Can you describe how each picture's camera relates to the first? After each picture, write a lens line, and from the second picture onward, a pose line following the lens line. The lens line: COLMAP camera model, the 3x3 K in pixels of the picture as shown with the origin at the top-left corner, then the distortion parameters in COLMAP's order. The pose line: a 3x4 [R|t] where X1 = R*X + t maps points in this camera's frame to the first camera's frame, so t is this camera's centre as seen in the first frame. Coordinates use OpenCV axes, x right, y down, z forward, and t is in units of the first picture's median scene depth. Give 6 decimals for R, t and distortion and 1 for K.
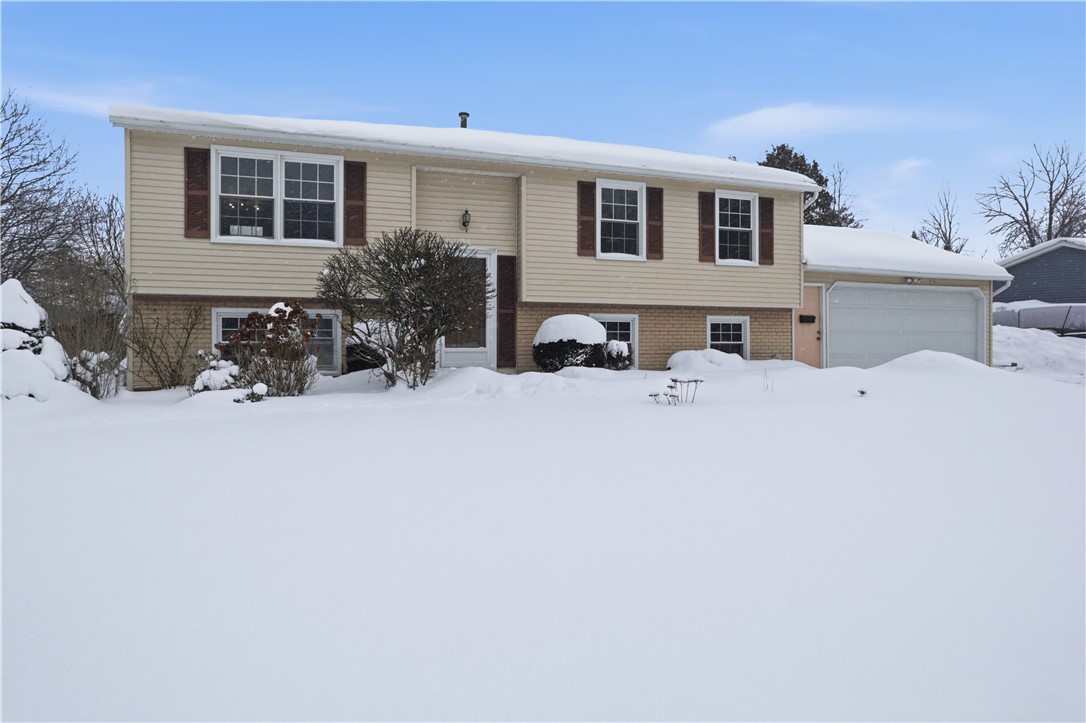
lens RADIAL K [[718.5, 0, 536.2], [0, 718.5, 351.2], [0, 0, 1]] dist [-0.022300, -0.003775]
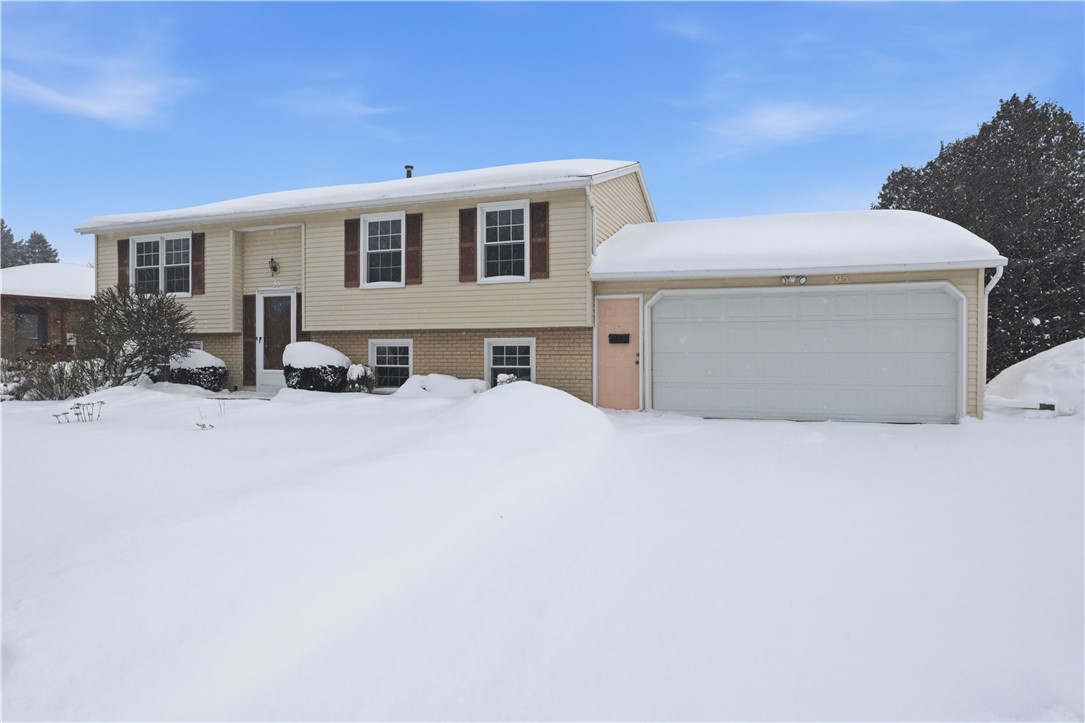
lens RADIAL K [[667.3, 0, 543.6], [0, 667.3, 361.5], [0, 0, 1]] dist [-0.030736, 0.004107]
pose [[0.757264, 0.003059, -0.653101, 0.913911], [-0.008258, 0.999954, -0.004891, -0.015959], [0.653056, 0.009097, 0.757255, 0.406130]]
